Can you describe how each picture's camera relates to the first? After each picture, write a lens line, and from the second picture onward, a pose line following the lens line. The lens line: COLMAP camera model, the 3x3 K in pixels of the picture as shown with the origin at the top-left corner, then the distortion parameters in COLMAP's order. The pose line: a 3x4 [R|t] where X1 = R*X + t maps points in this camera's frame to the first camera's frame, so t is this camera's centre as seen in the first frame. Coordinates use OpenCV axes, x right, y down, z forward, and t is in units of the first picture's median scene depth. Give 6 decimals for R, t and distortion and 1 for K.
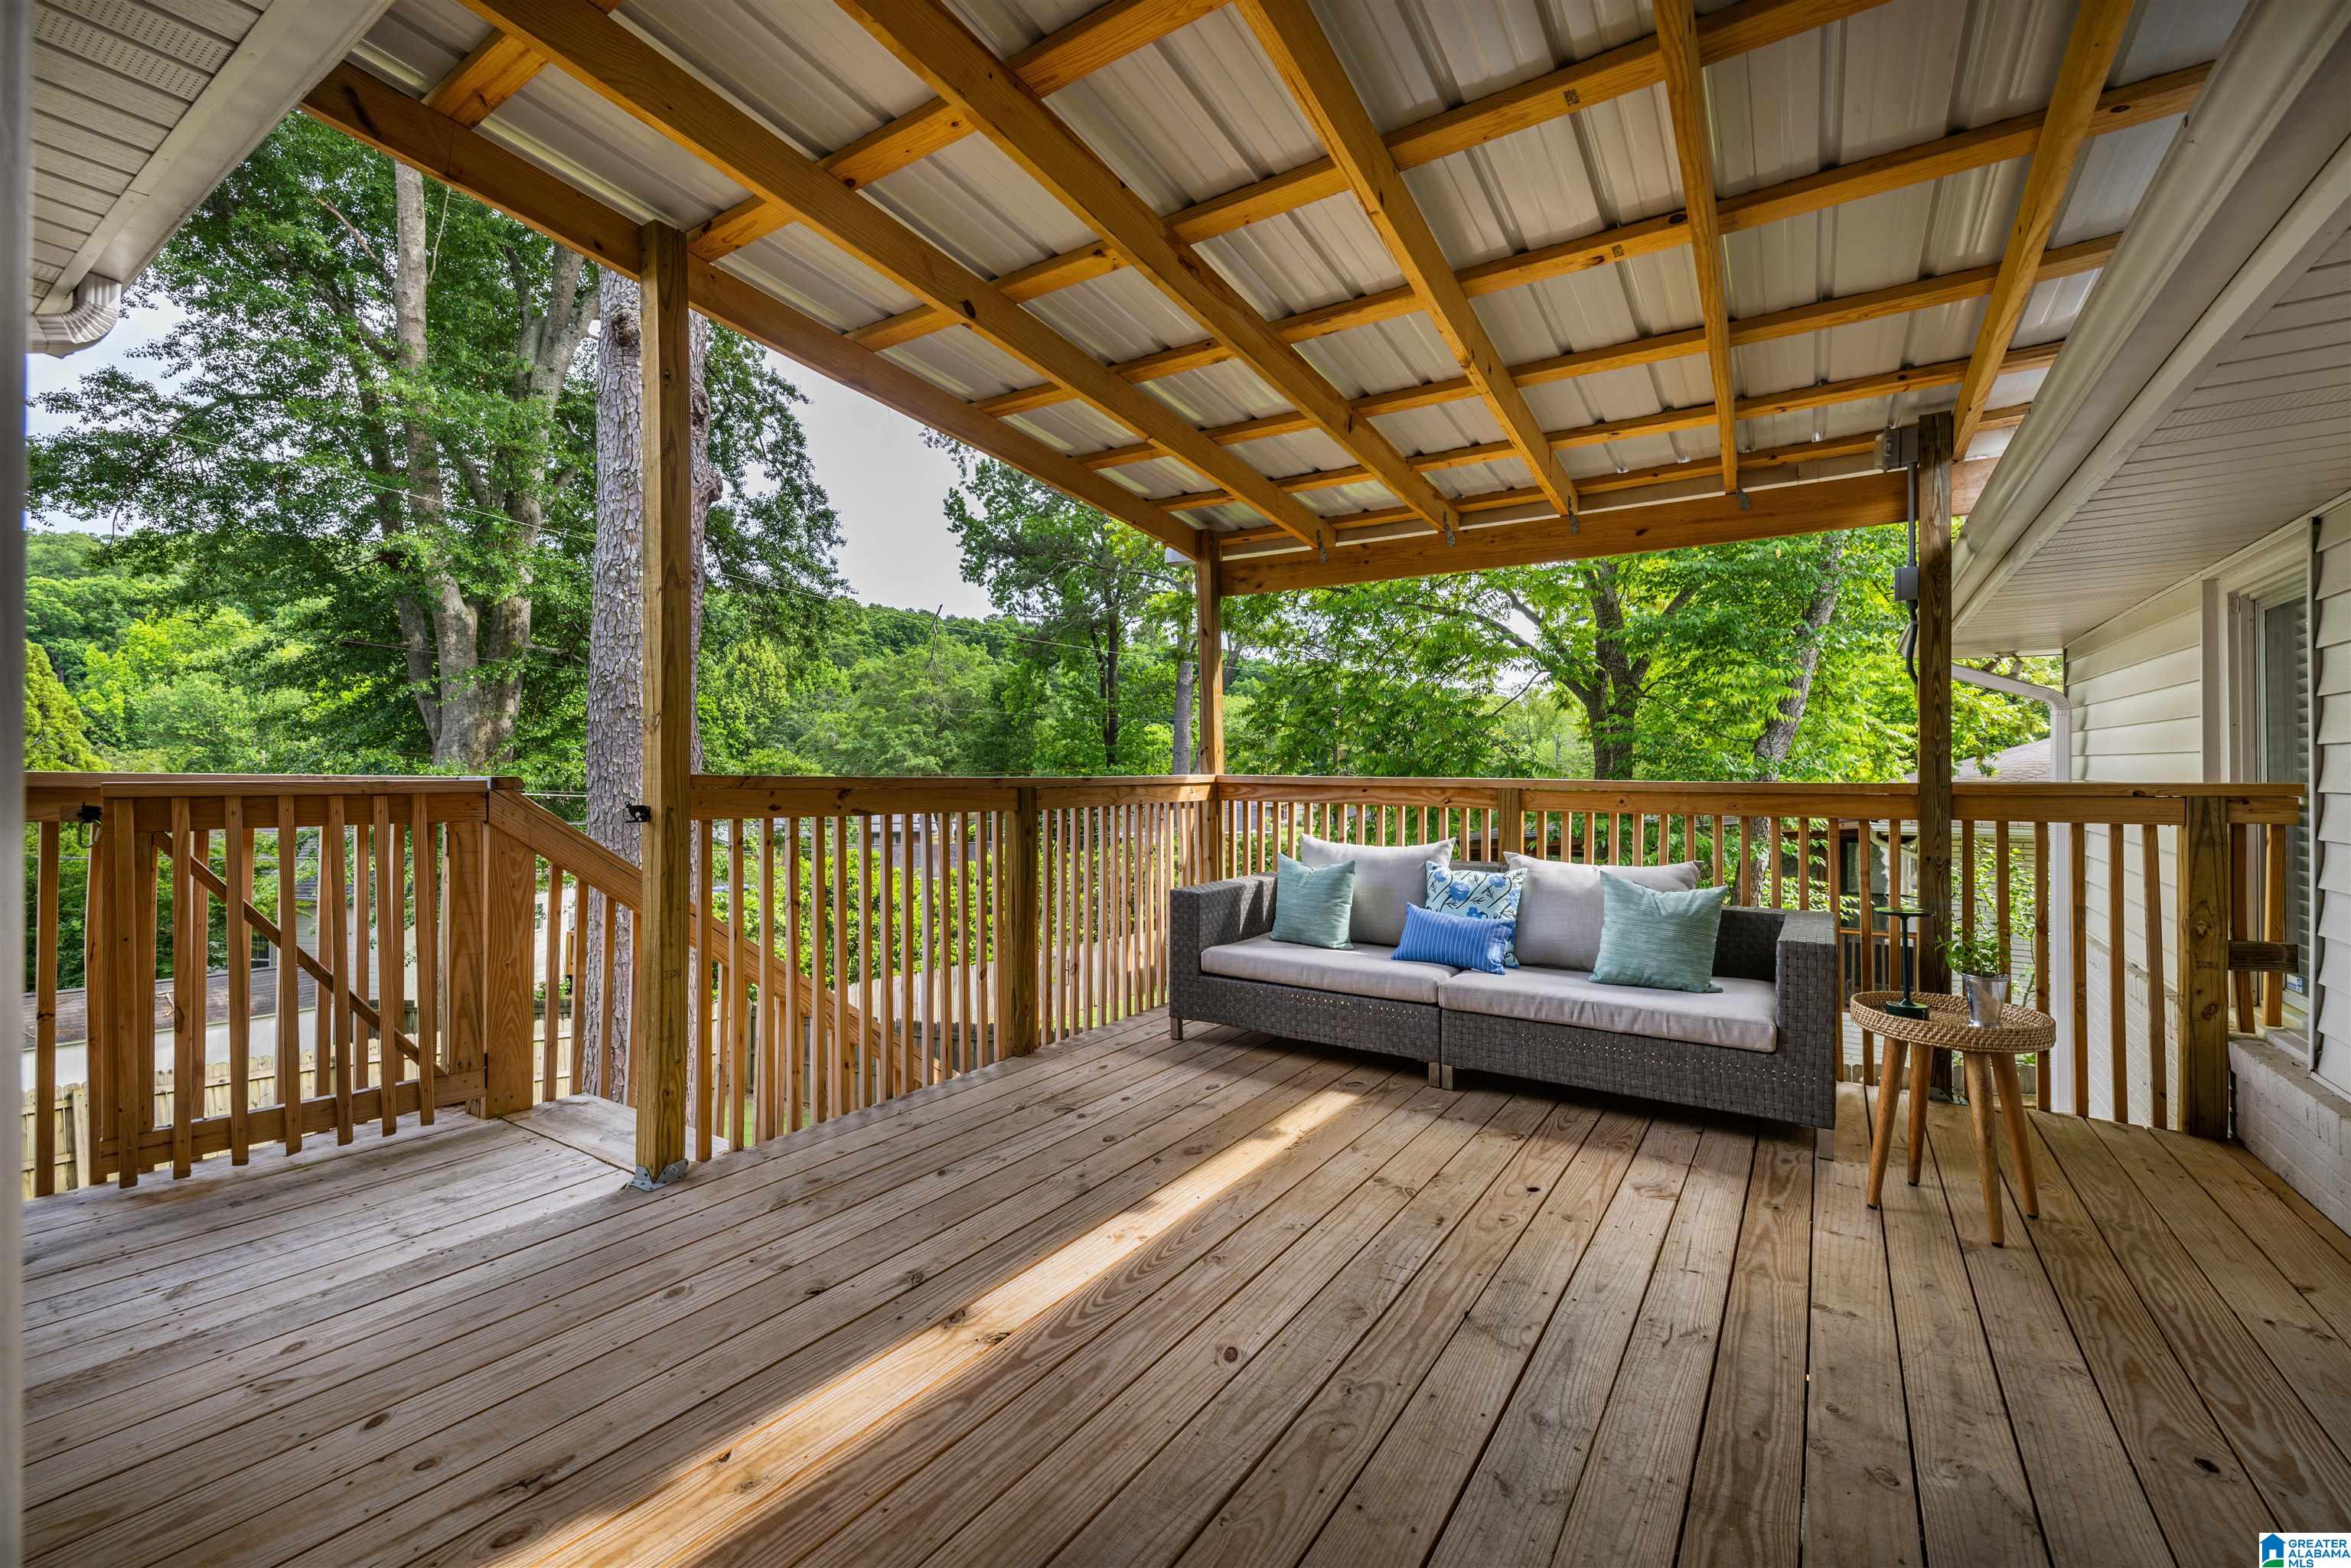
lens RADIAL K [[988.0, 0, 1155.3], [0, 988.0, 764.4], [0, 0, 1]] dist [0.001673, 0.000239]
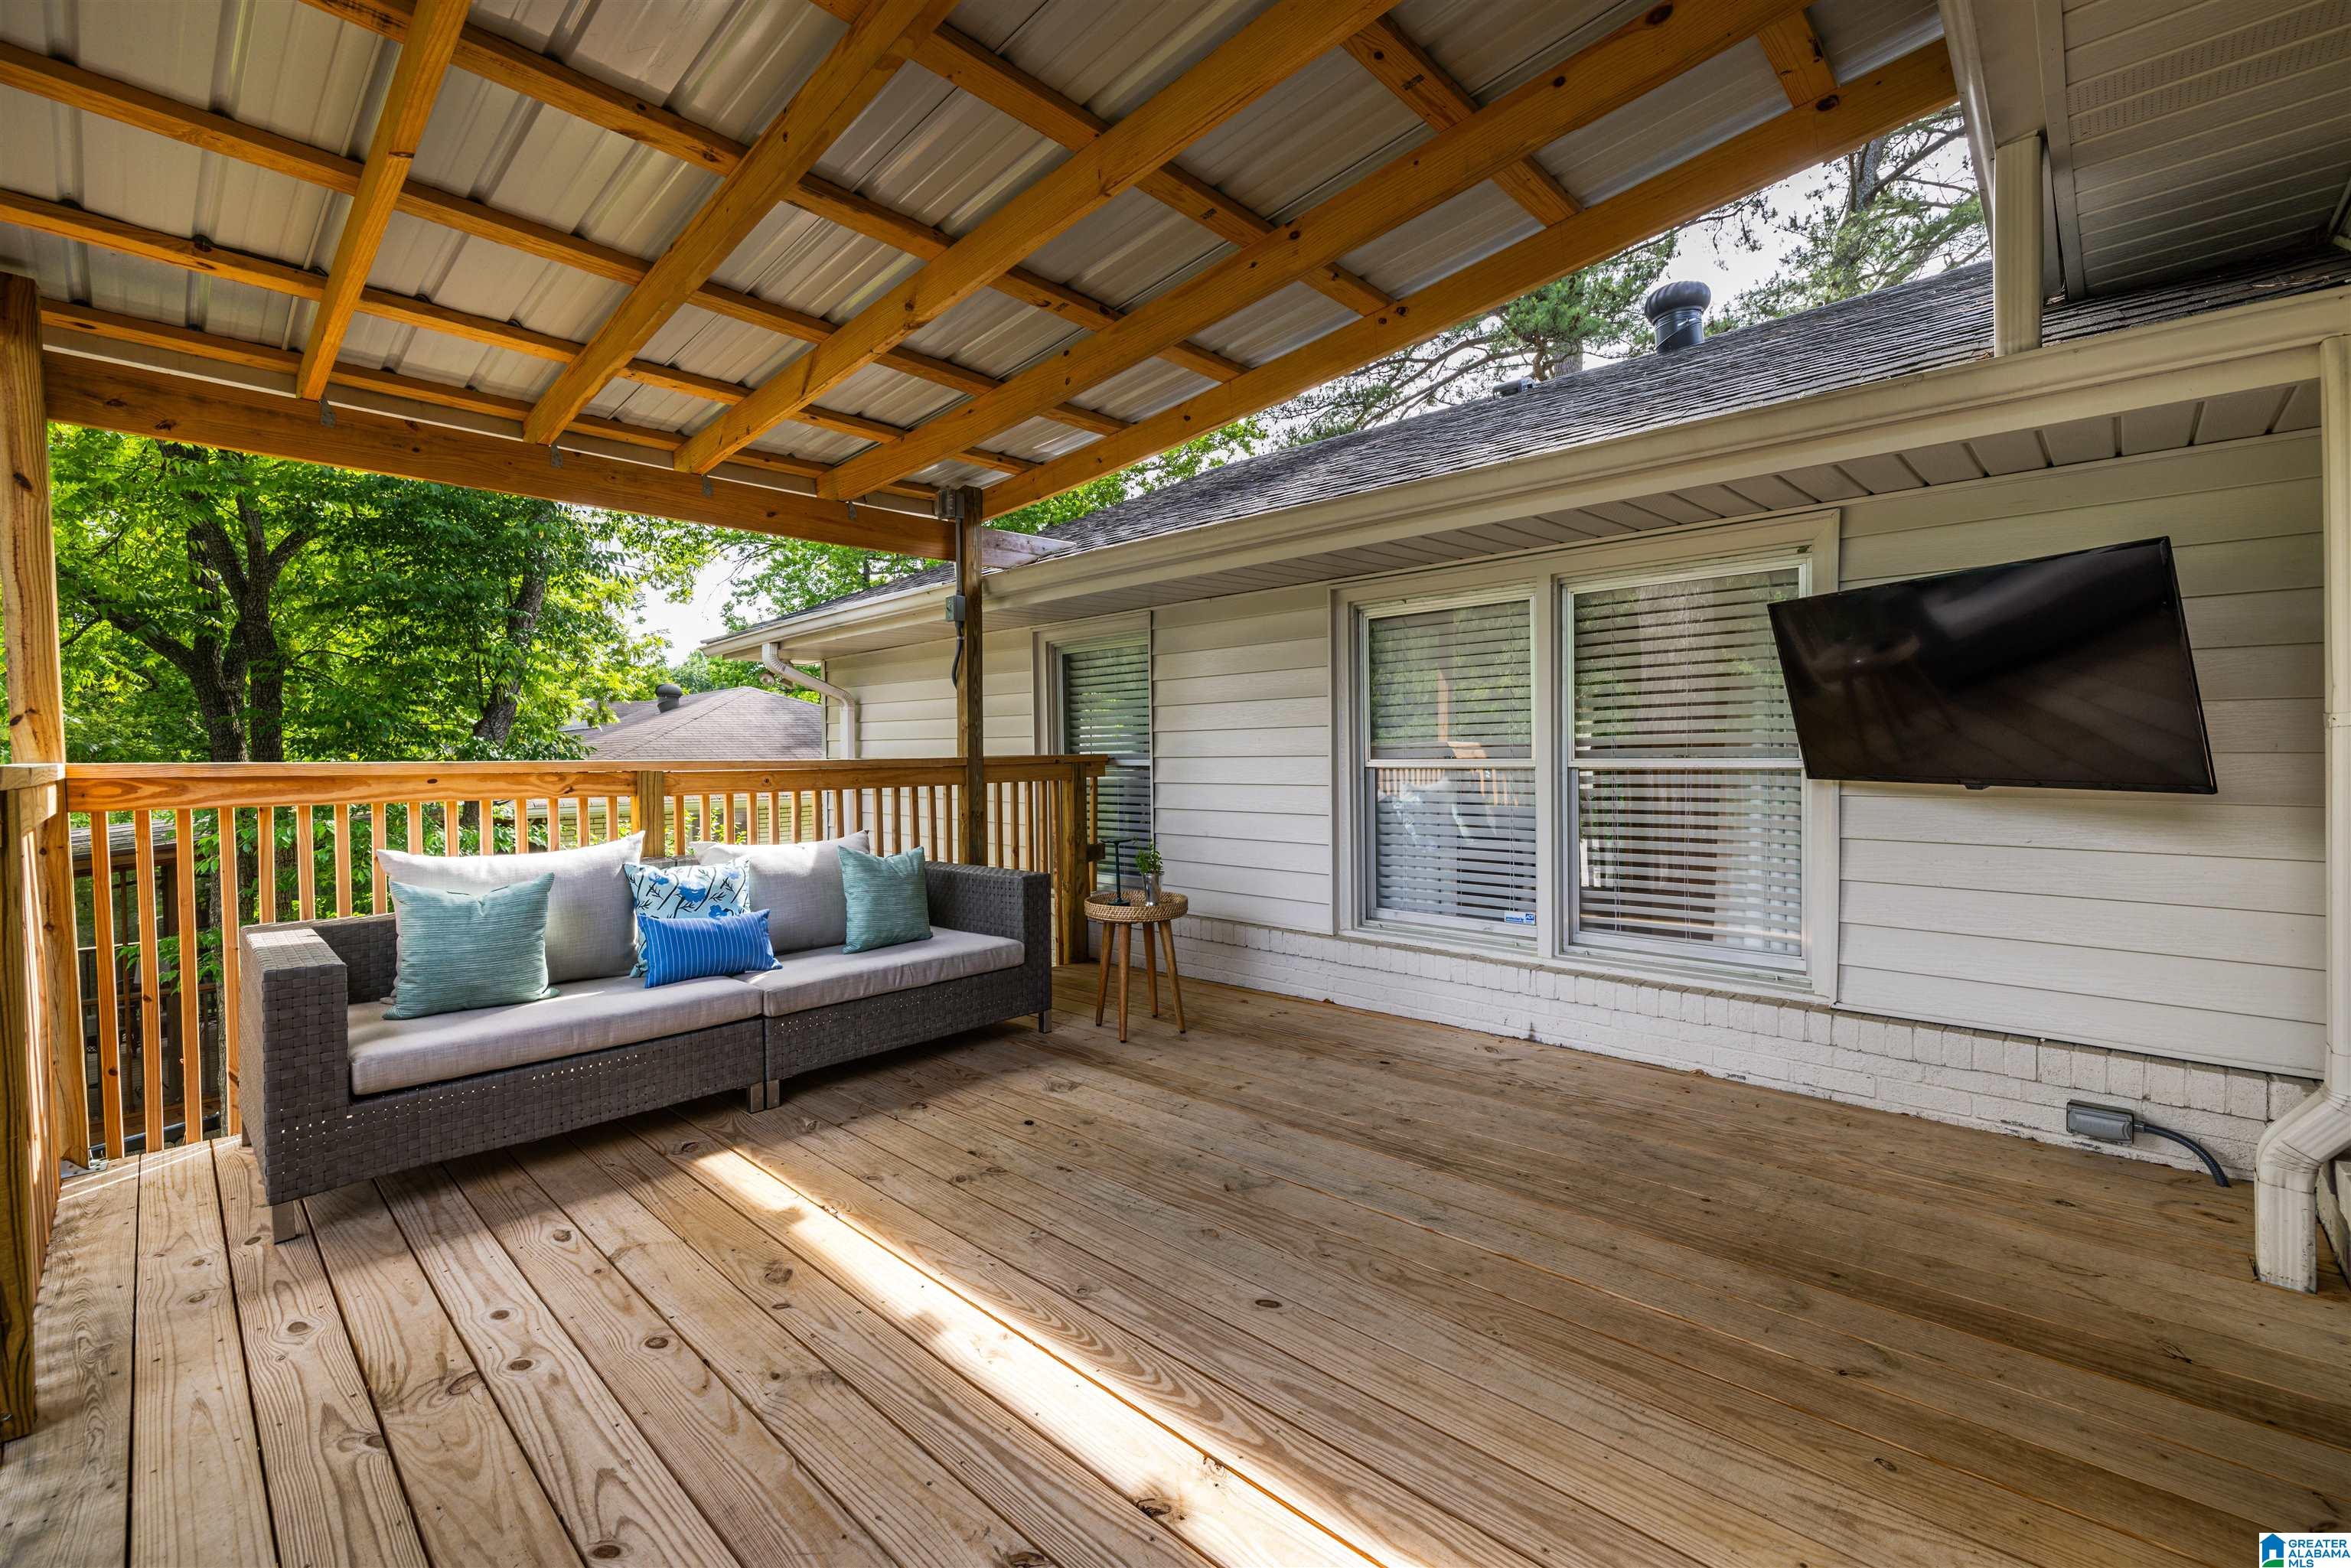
lens RADIAL K [[988.0, 0, 1155.3], [0, 988.0, 764.4], [0, 0, 1]] dist [0.001673, 0.000239]
pose [[0.175441, -0.017969, 0.984326, -0.558638], [0.006507, 0.999833, 0.017093, 0.007887], [-0.984468, 0.003407, 0.175529, 0.546576]]
